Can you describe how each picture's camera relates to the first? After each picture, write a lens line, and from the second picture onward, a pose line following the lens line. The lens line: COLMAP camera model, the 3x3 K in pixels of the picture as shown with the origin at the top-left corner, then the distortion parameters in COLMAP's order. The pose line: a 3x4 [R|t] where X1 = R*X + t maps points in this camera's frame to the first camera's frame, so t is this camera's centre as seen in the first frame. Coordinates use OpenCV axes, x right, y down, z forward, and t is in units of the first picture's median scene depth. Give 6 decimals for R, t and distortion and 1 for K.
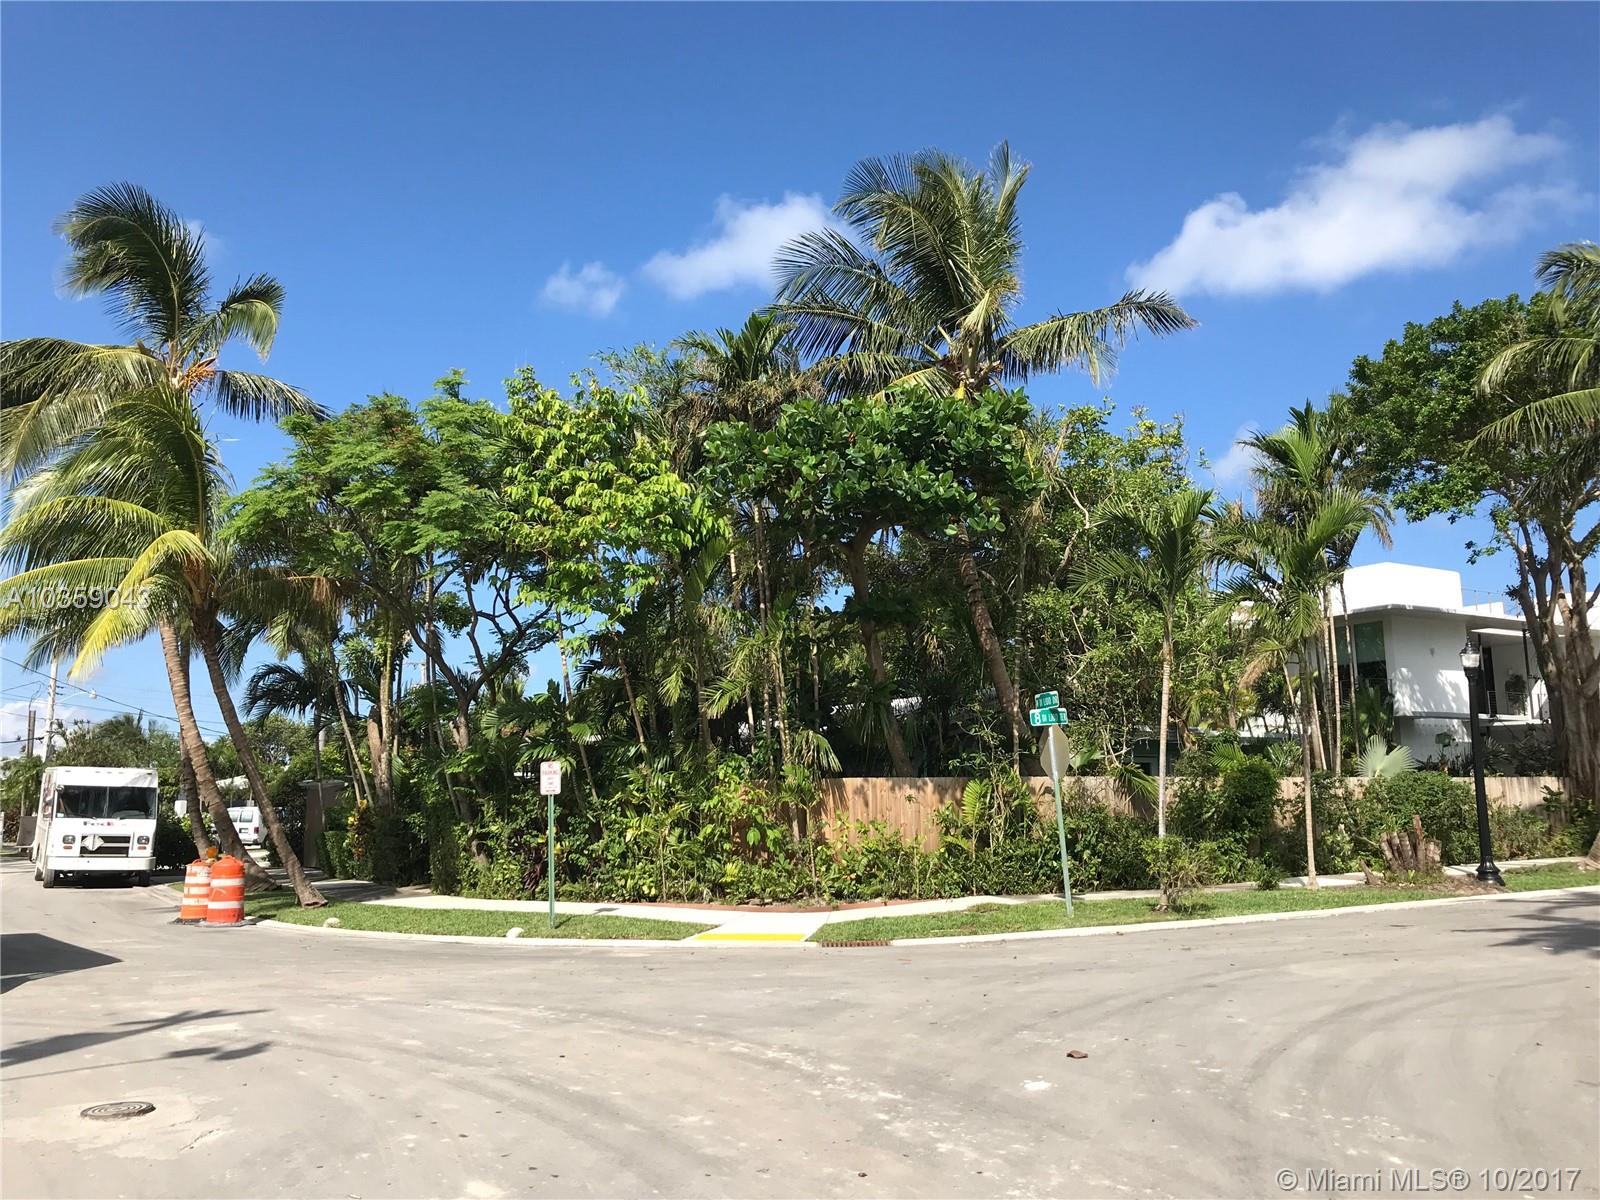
lens RADIAL K [[1513.5, 0, 961.1], [0, 1513.5, 561.5], [0, 0, 1]] dist [0.081437, -0.176223]
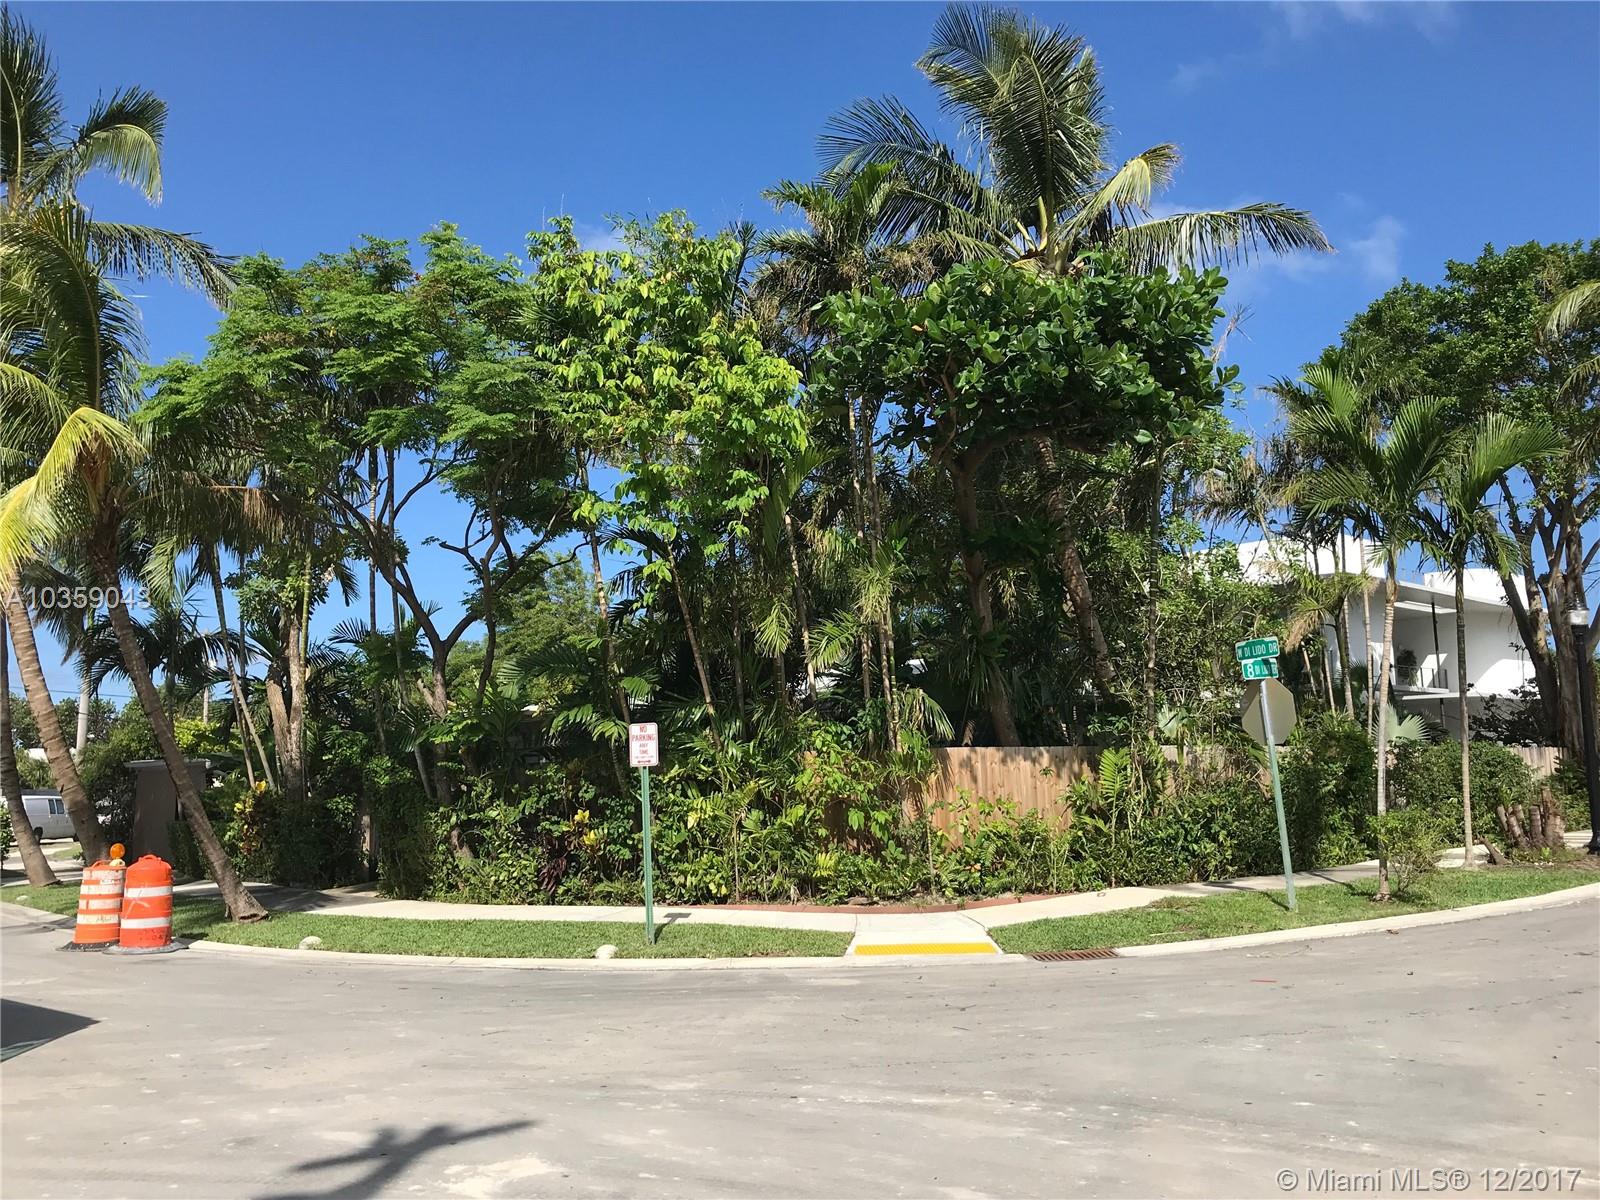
lens RADIAL K [[1338.2, 0, 800.3], [0, 1338.2, 595.8], [0, 0, 1]] dist [0.014485, -0.014597]
pose [[0.982189, 0.016512, 0.187167, -0.294594], [-0.018689, 0.999777, 0.009871, 0.055969], [-0.186962, -0.013193, 0.982278, 0.310385]]
